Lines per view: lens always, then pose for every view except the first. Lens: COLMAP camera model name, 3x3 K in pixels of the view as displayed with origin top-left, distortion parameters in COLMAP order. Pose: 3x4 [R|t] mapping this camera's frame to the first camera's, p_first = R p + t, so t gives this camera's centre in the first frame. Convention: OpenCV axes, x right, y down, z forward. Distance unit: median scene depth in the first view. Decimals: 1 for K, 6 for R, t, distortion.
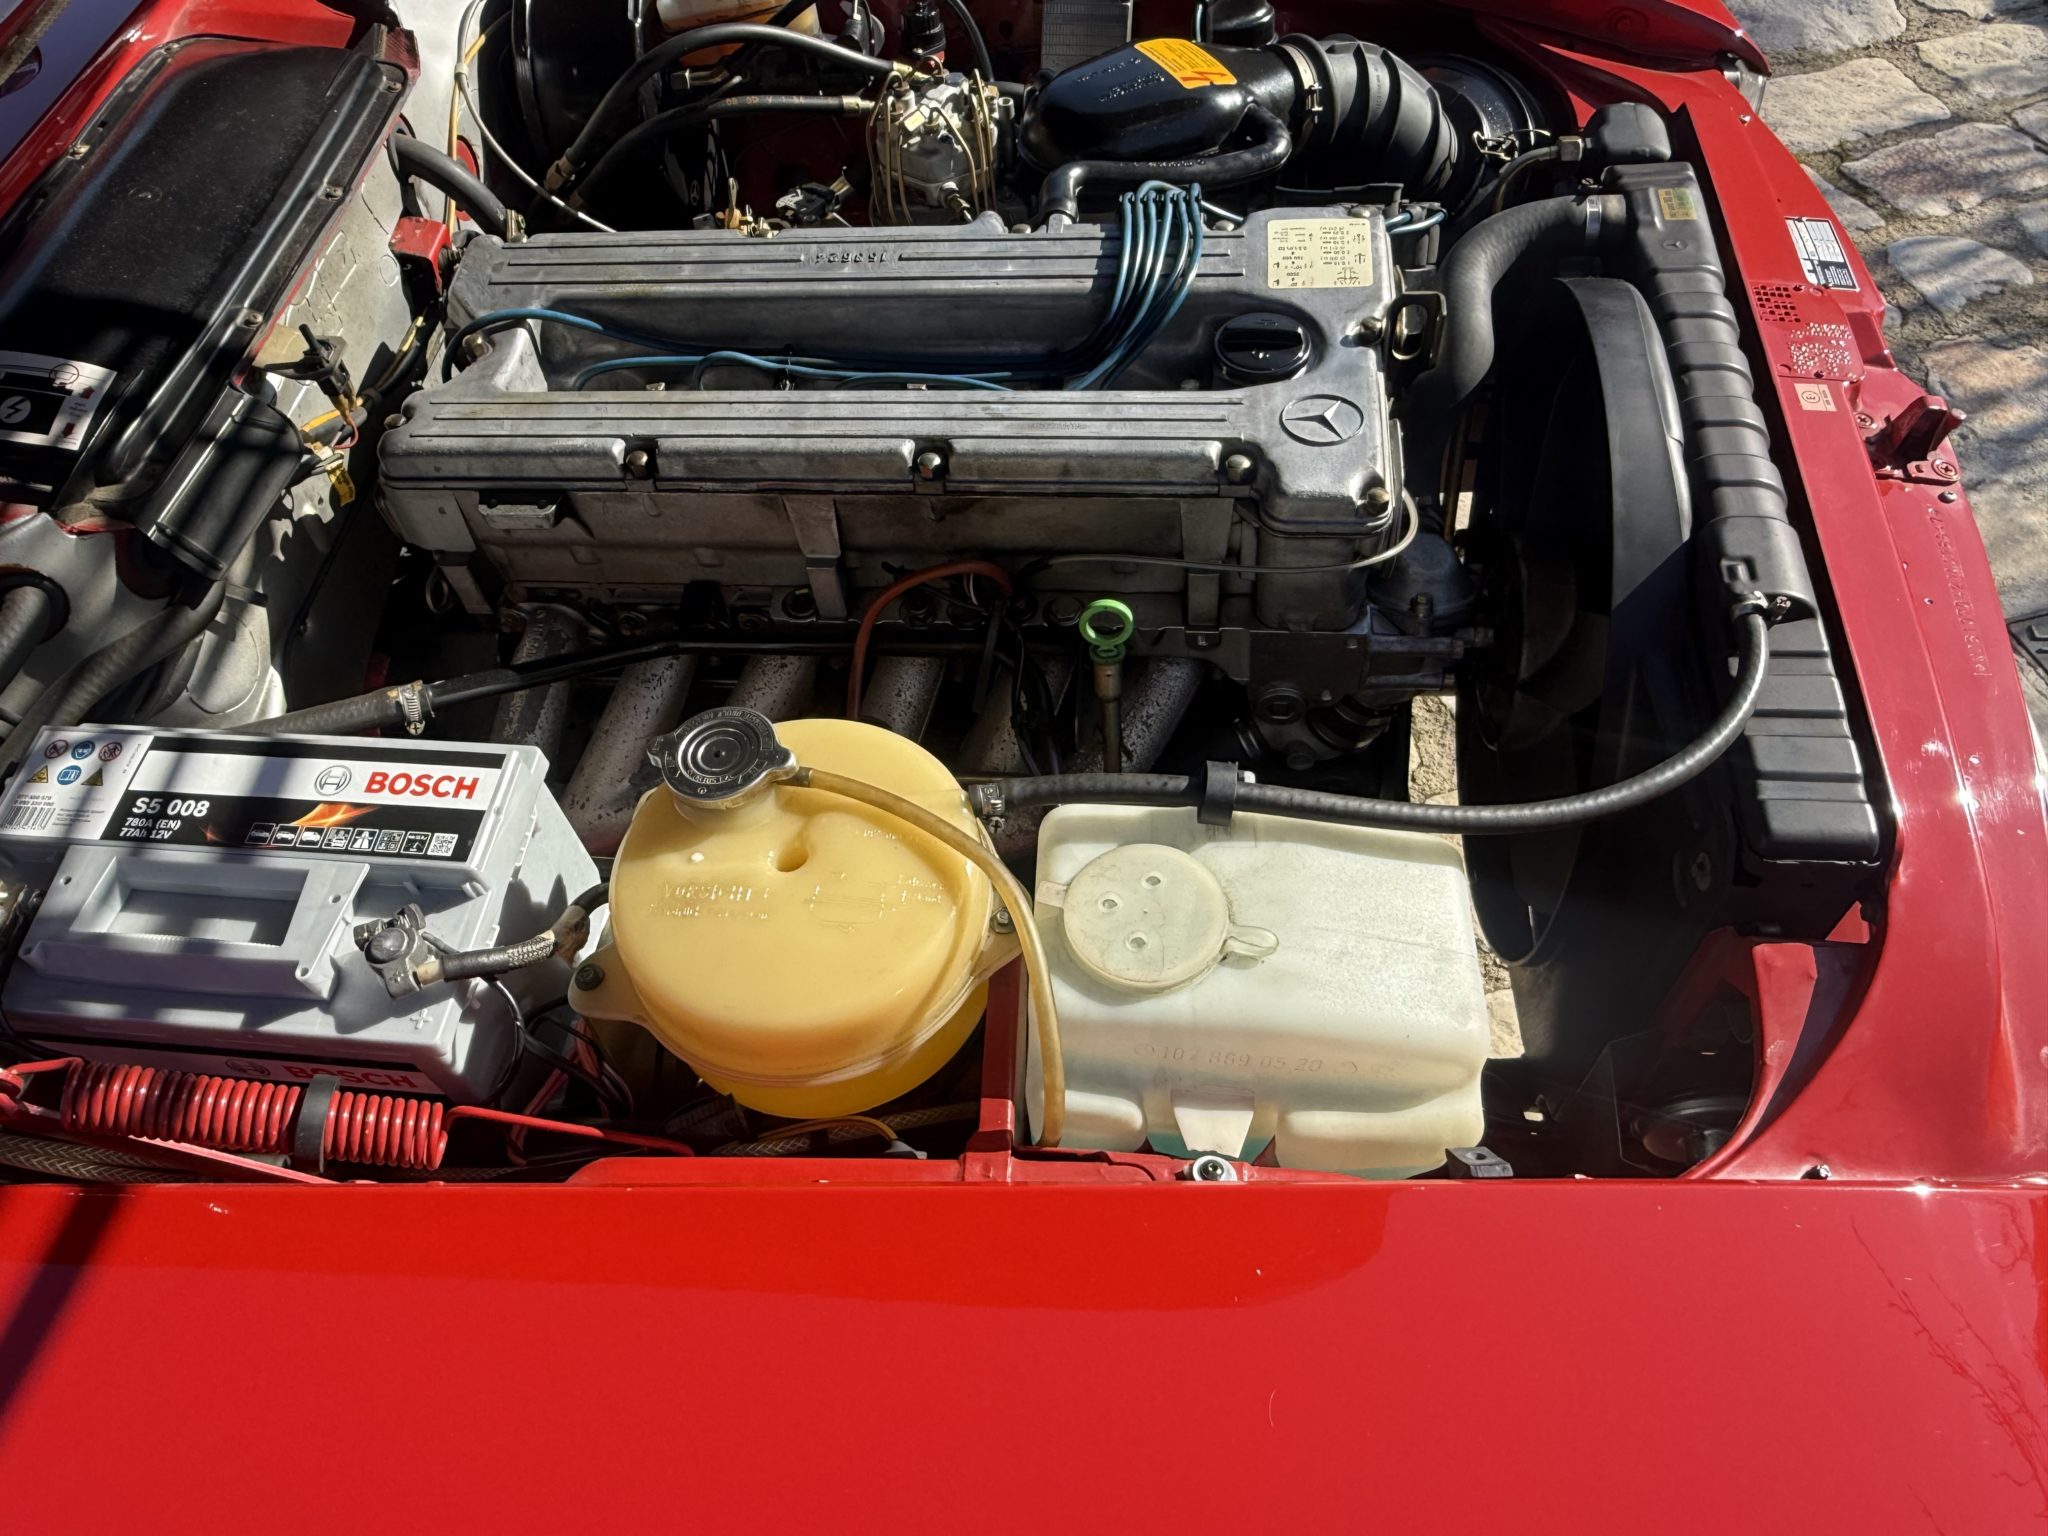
lens RADIAL K [[1446.4, 0, 1022.6], [0, 1446.4, 764.0], [0, 0, 1]] dist [-0.003064, -0.001876]
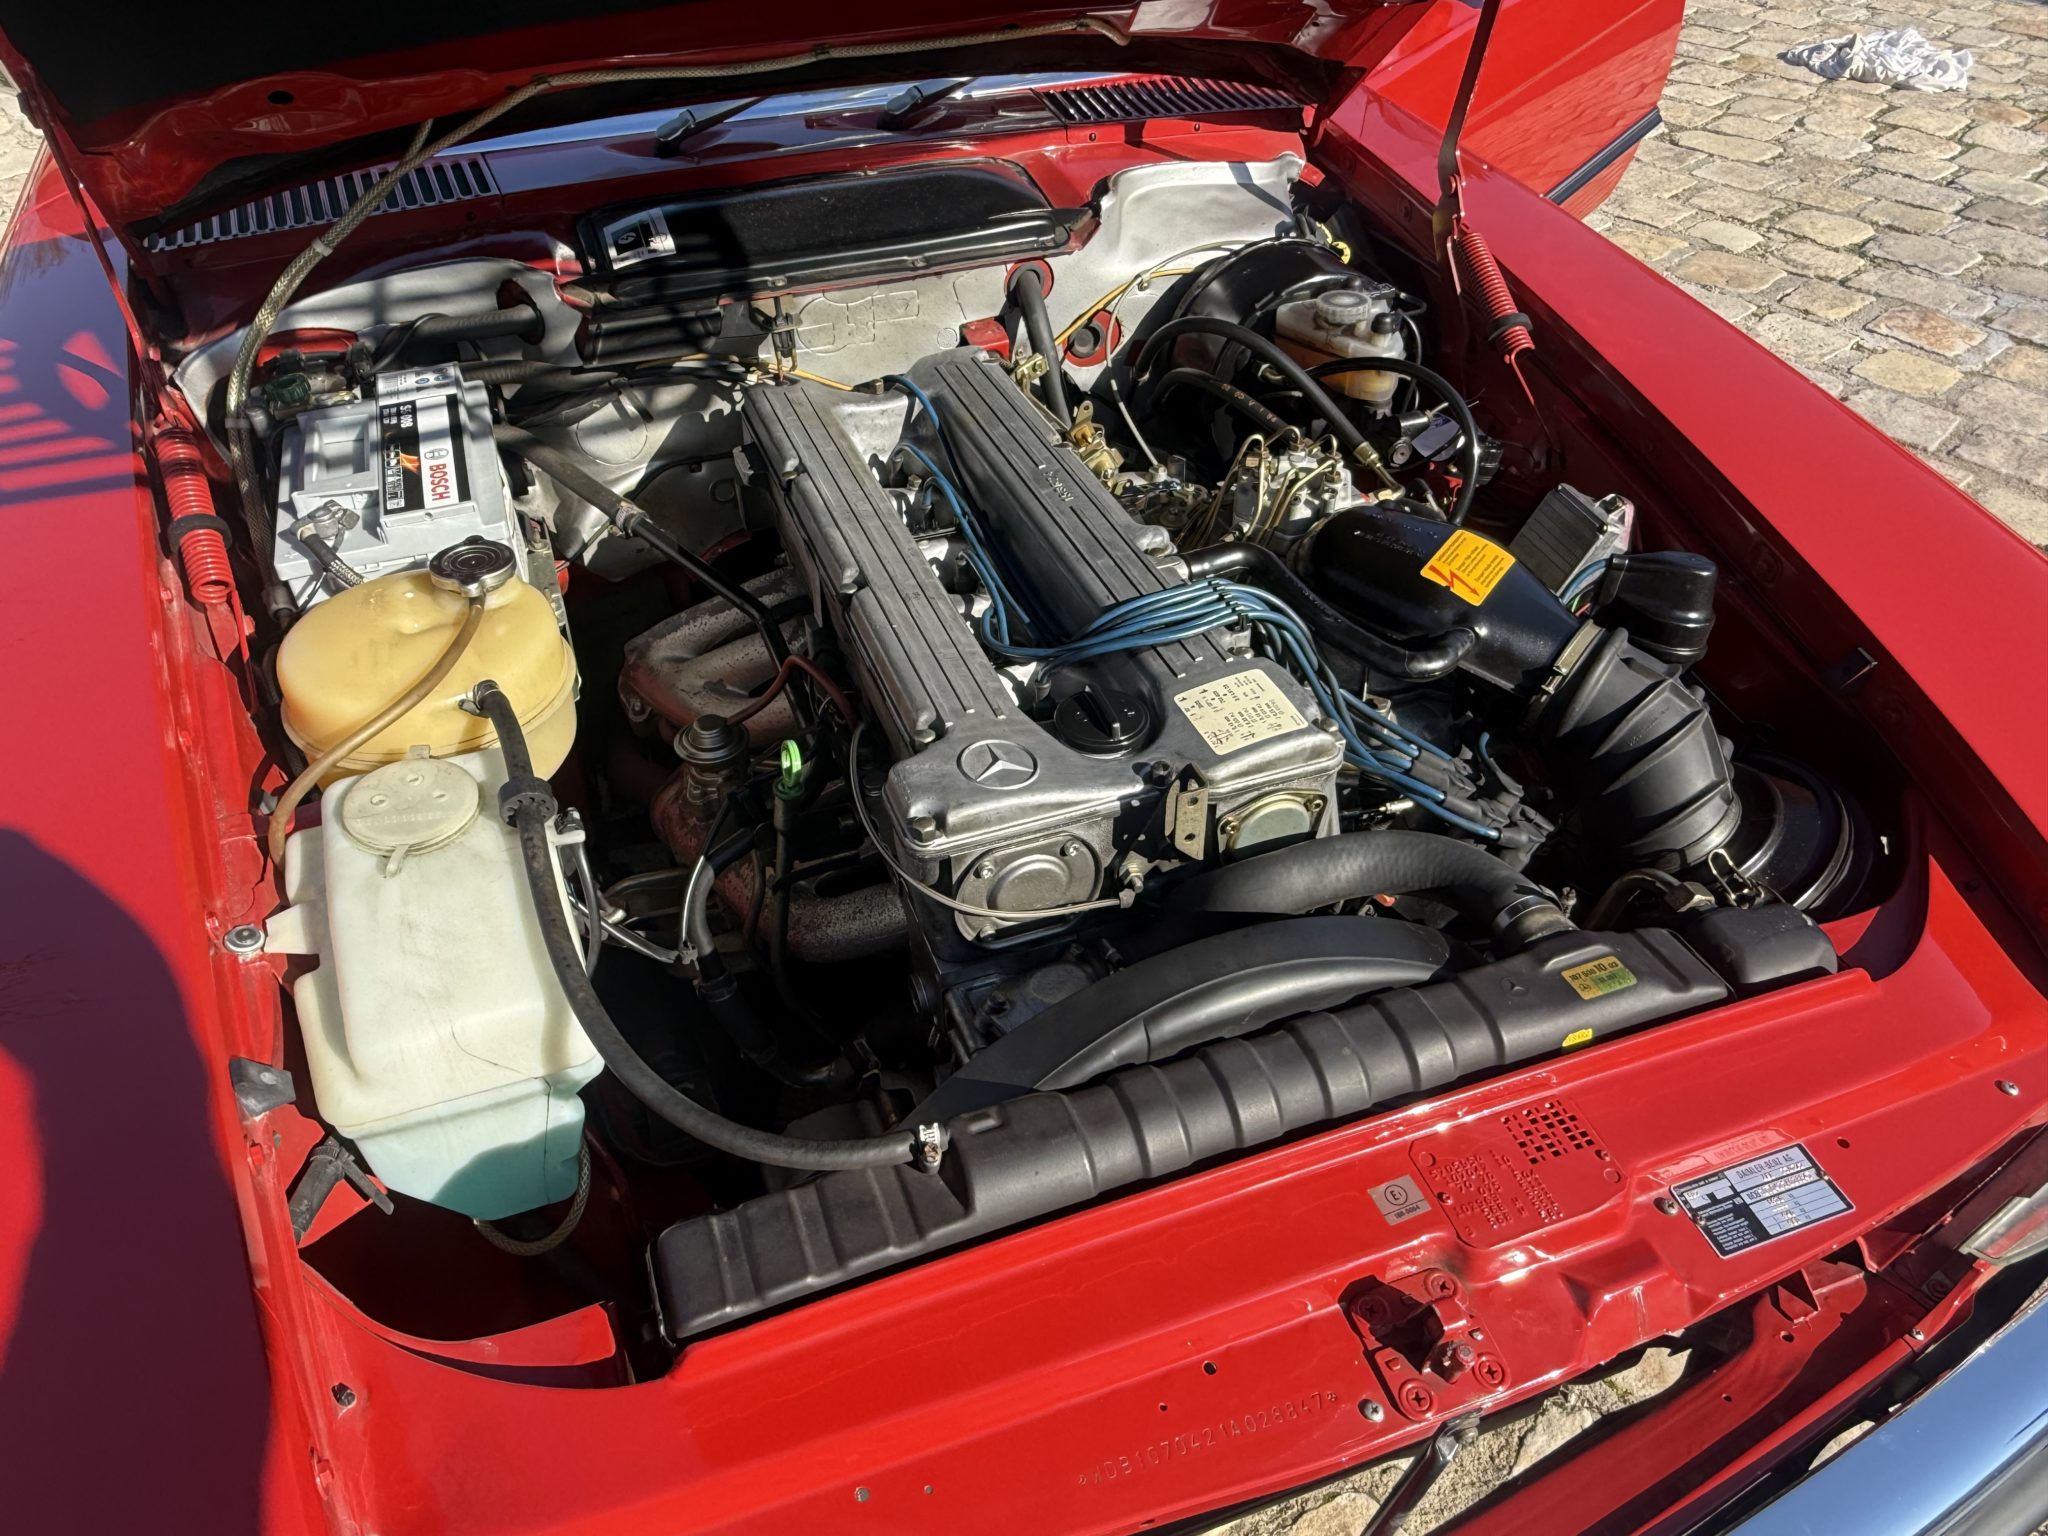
lens RADIAL K [[1446.4, 0, 1022.2], [0, 1446.4, 771.6], [0, 0, 1]] dist [-0.003064, -0.001876]
pose [[0.433667, 0.632290, -0.641983, 1.036139], [-0.745306, 0.652114, 0.138804, -0.457750], [0.506410, 0.418279, 0.754050, 0.269139]]
